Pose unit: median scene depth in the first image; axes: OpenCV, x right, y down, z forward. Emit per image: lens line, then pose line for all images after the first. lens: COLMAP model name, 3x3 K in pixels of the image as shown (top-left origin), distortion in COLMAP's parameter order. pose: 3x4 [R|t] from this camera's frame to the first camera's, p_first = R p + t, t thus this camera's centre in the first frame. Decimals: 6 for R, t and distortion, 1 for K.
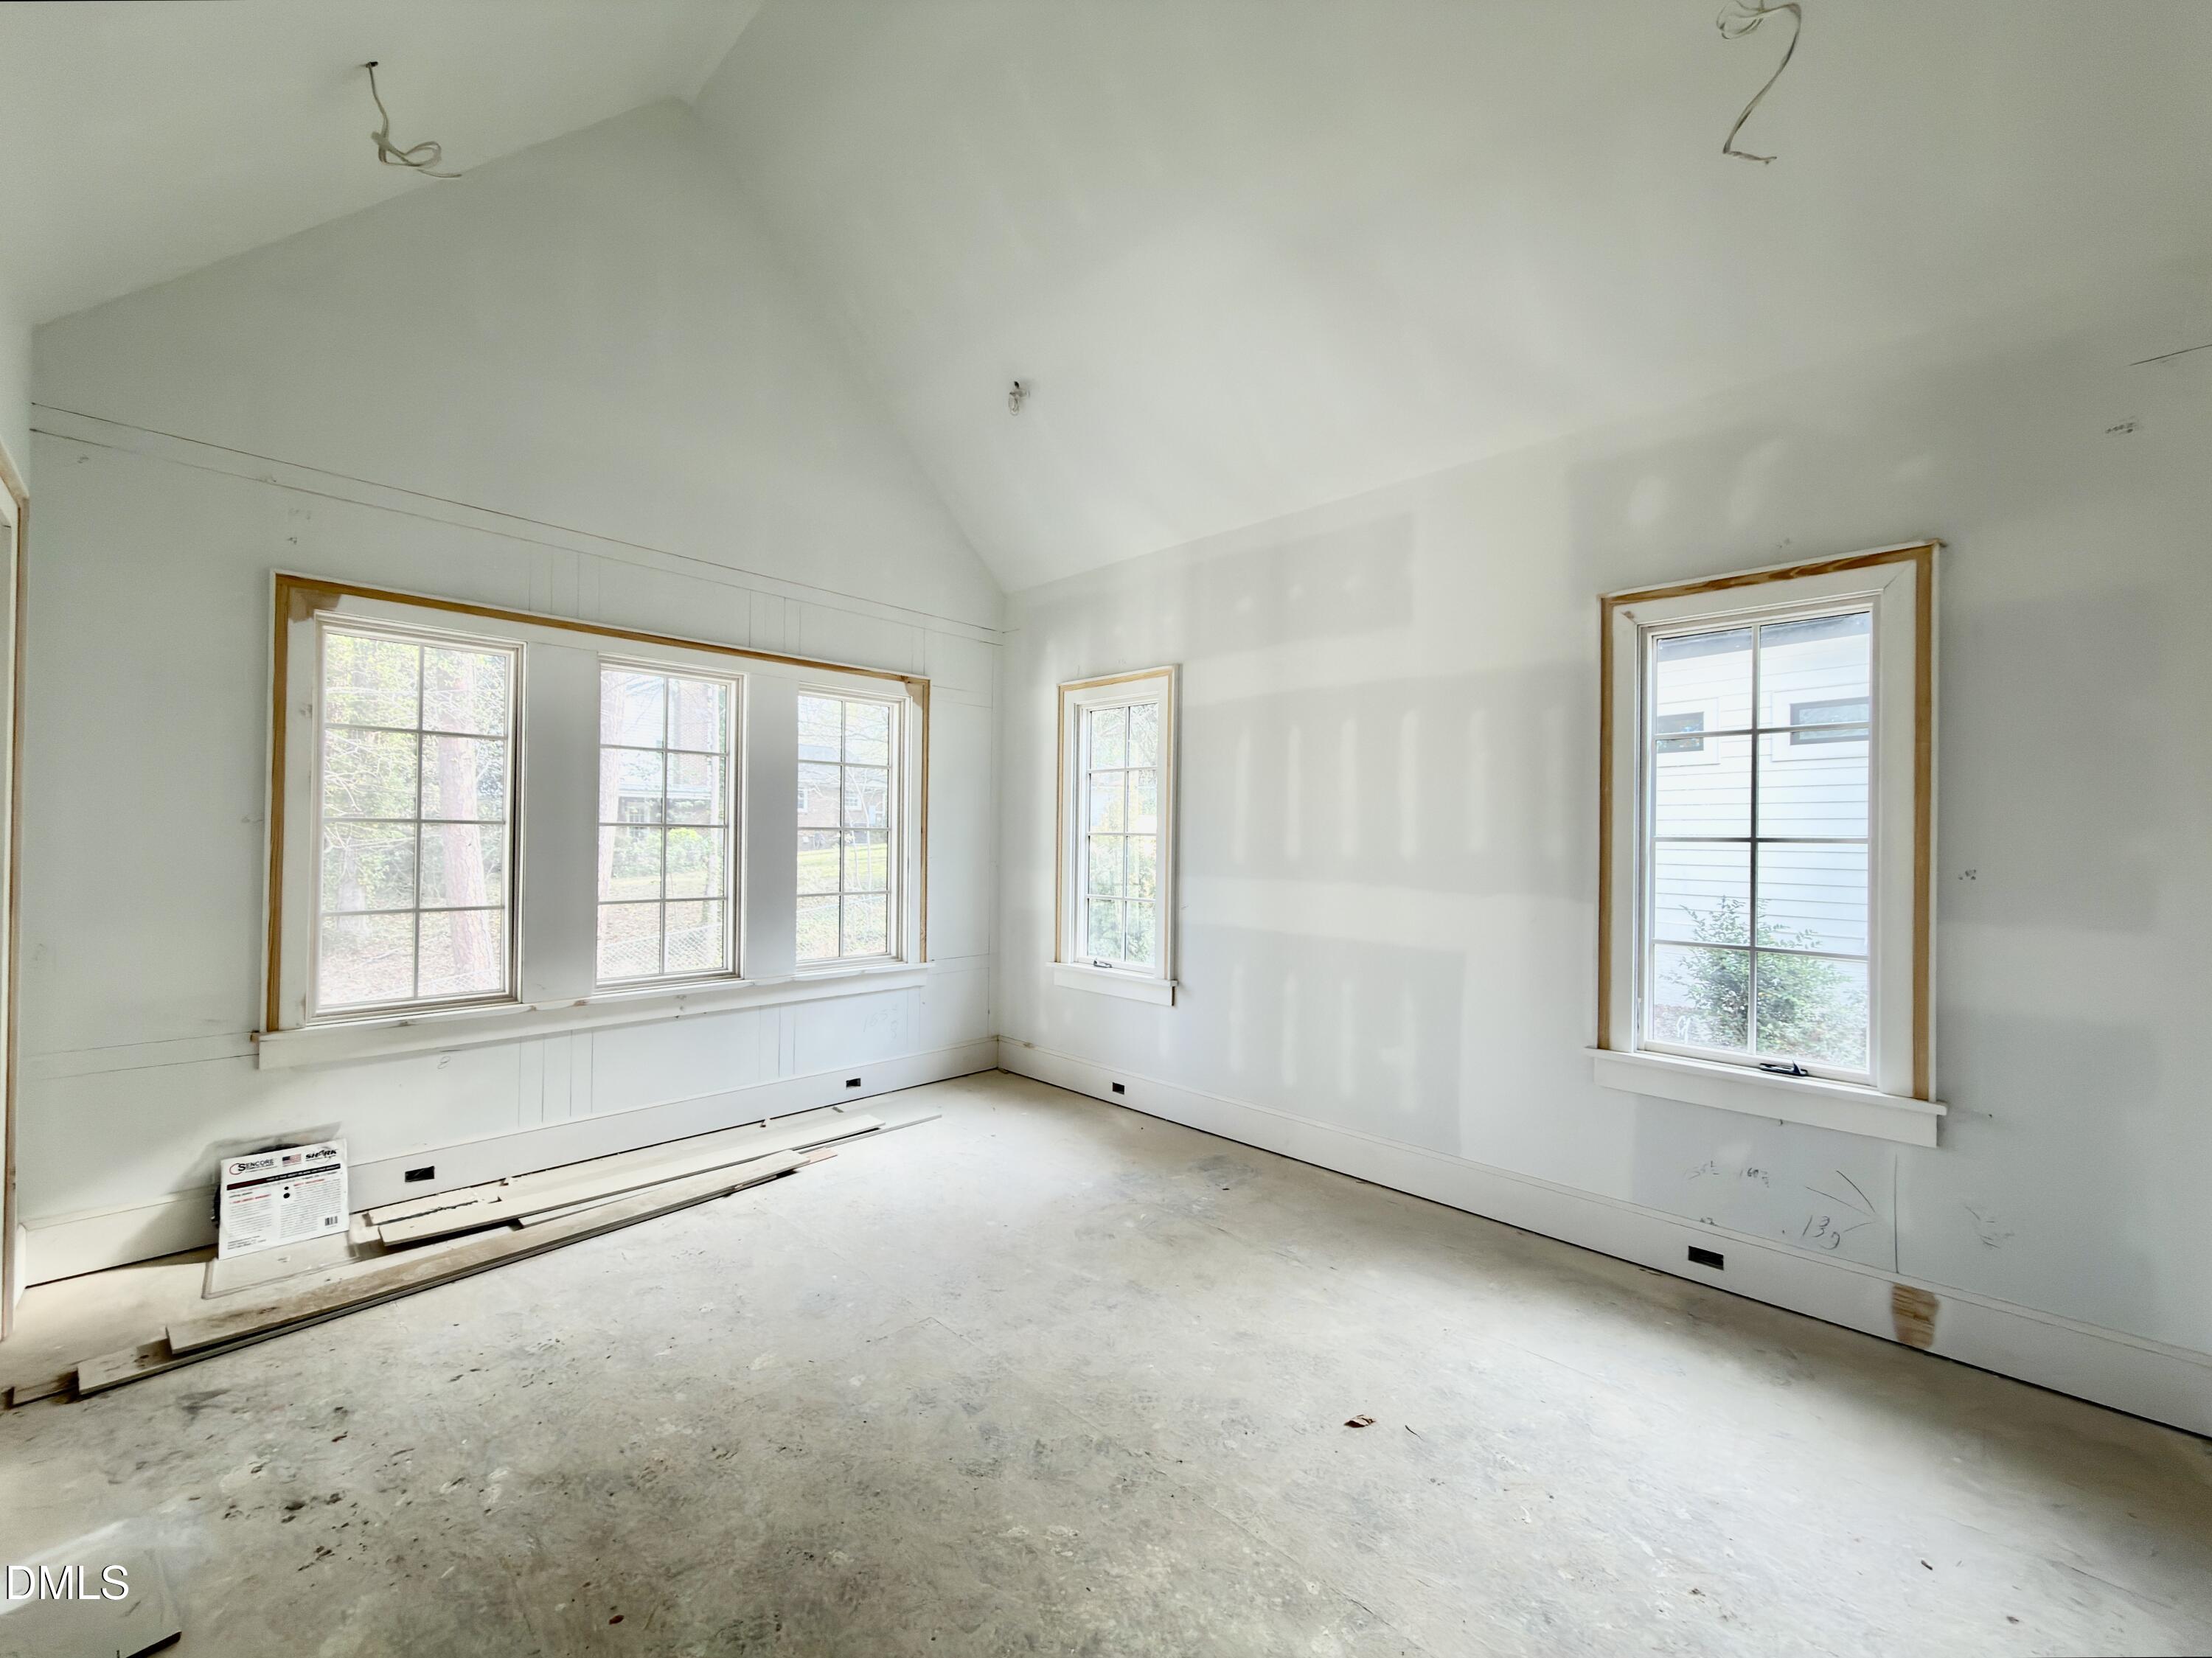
lens RADIAL K [[882.2, 0, 1098.1], [0, 882.2, 831.8], [0, 0, 1]] dist [-0.000624, -0.000482]
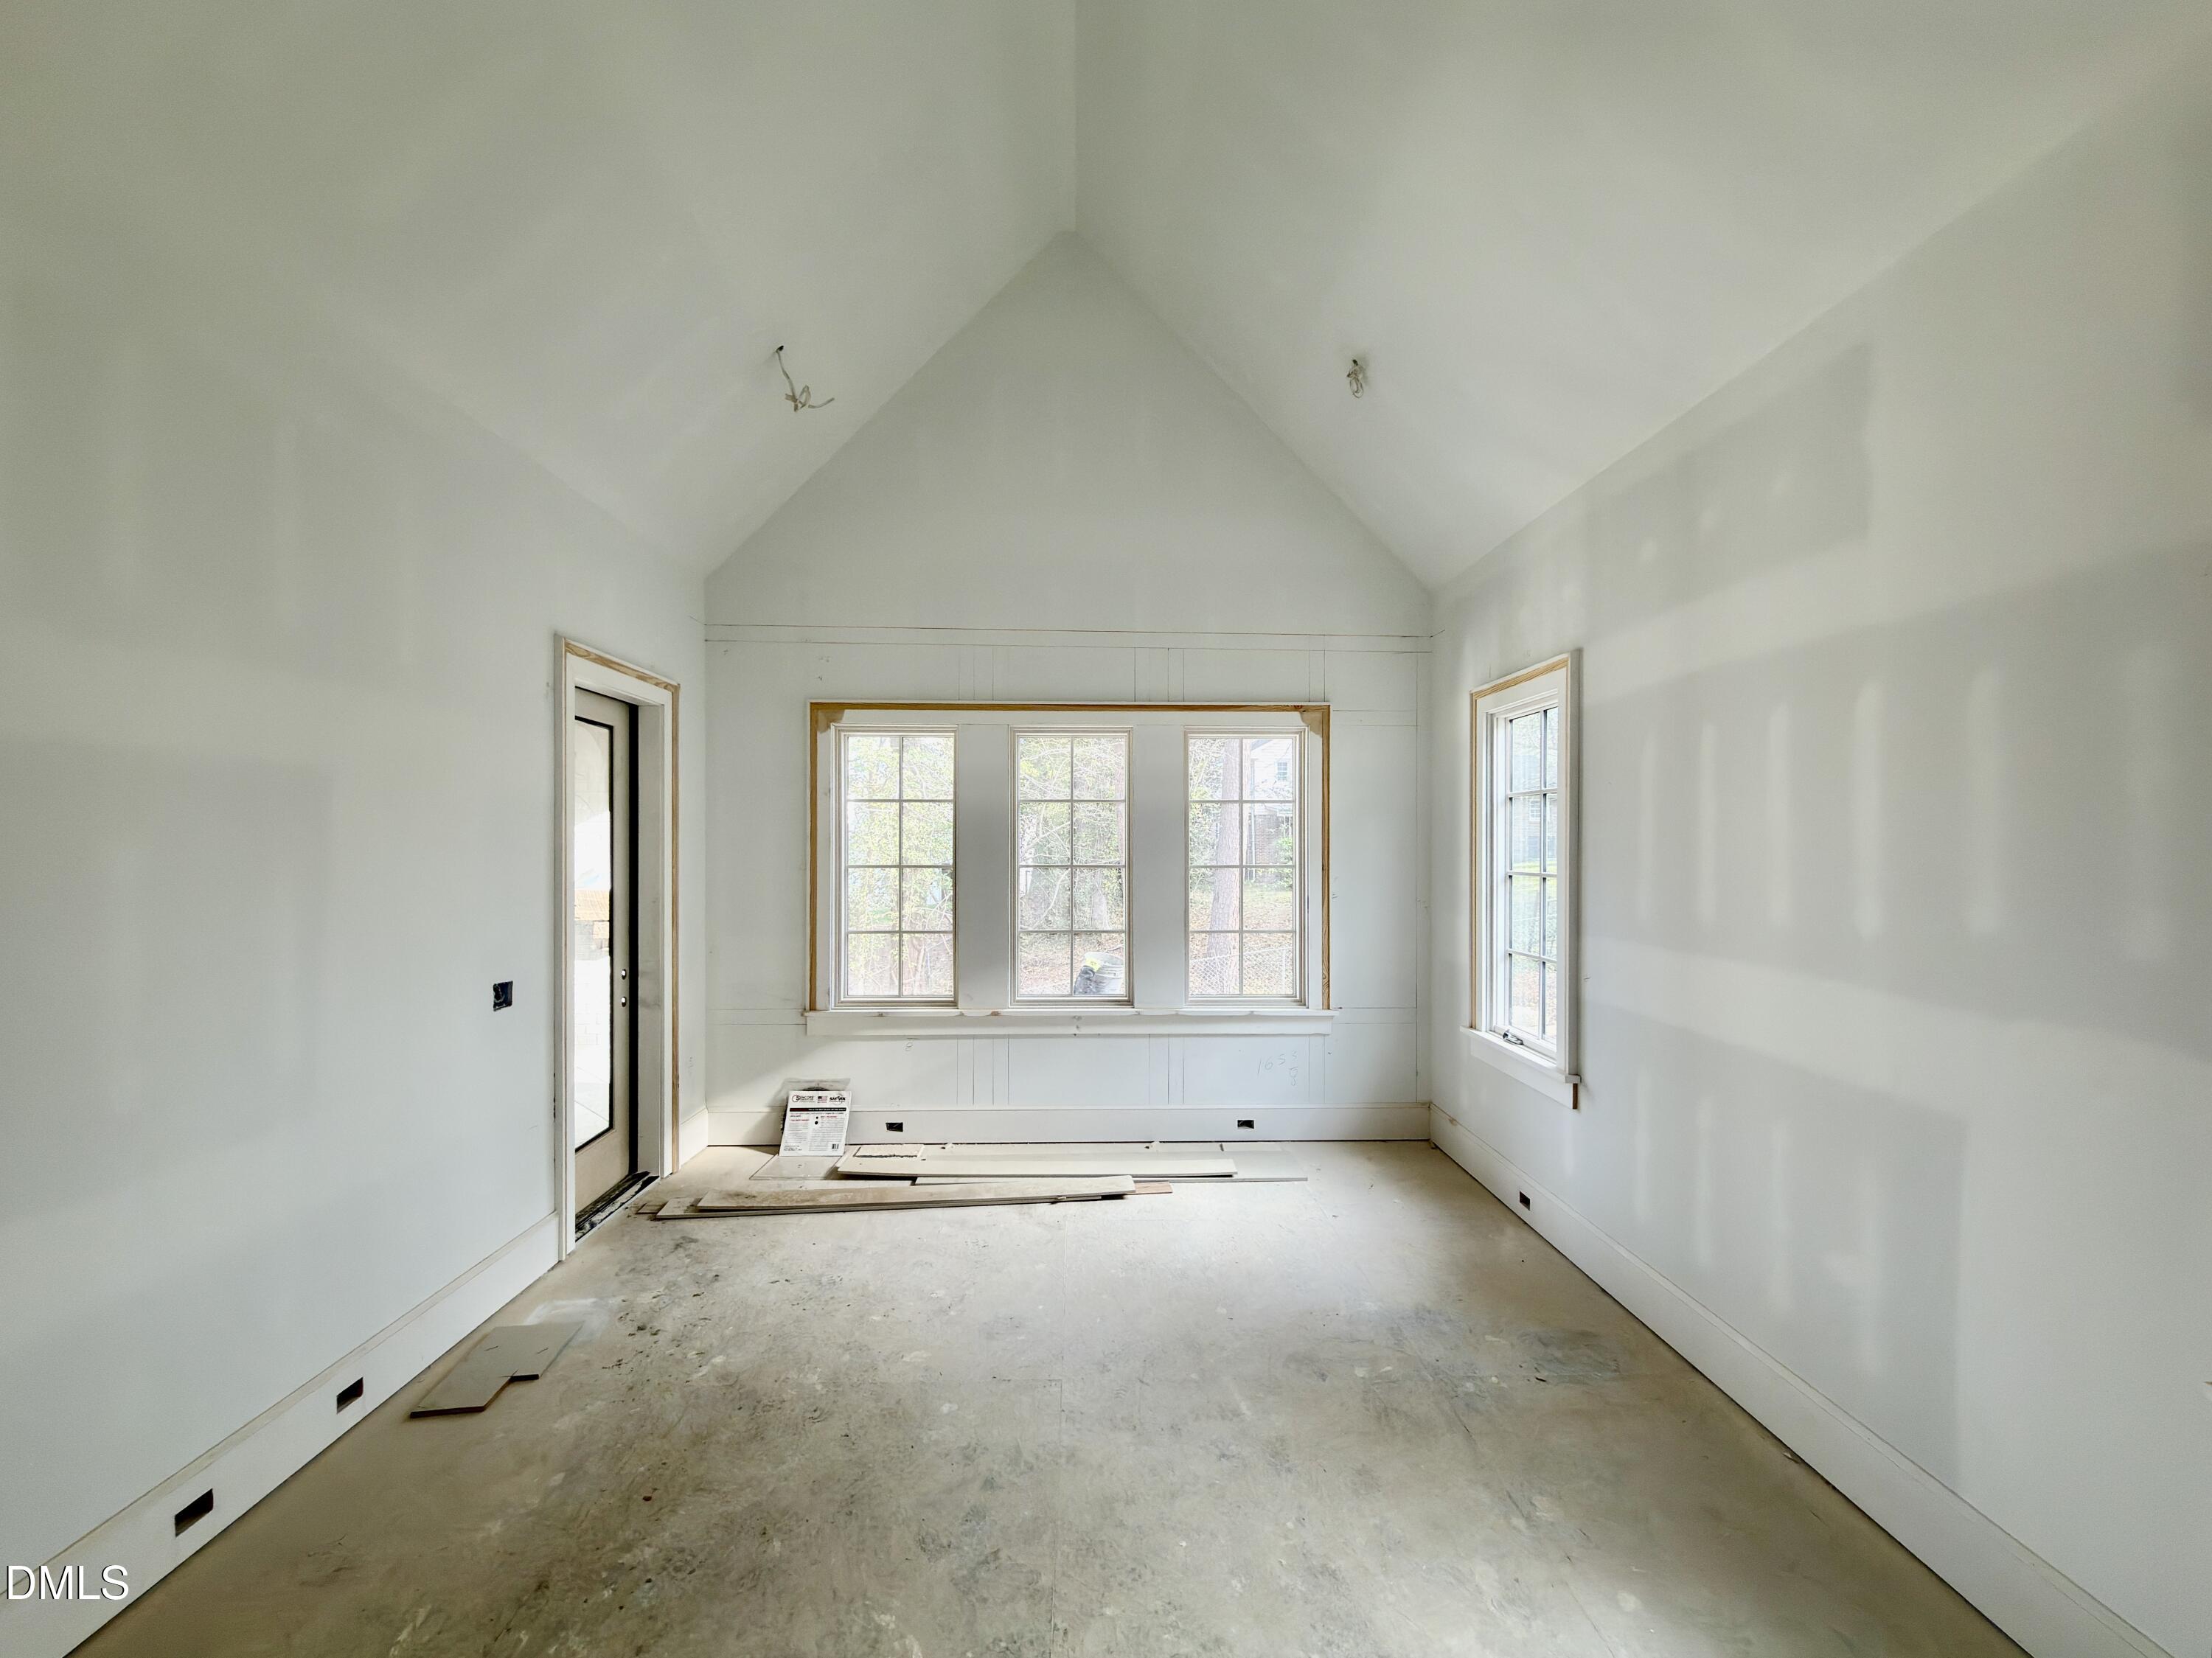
lens RADIAL K [[882.2, 0, 1100.5], [0, 882.2, 844.4], [0, 0, 1]] dist [-0.000624, -0.000482]
pose [[0.719850, -0.012642, -0.694015, 0.392855], [0.013231, 0.999902, -0.004490, -0.035281], [0.694004, -0.005950, 0.719947, 0.231884]]
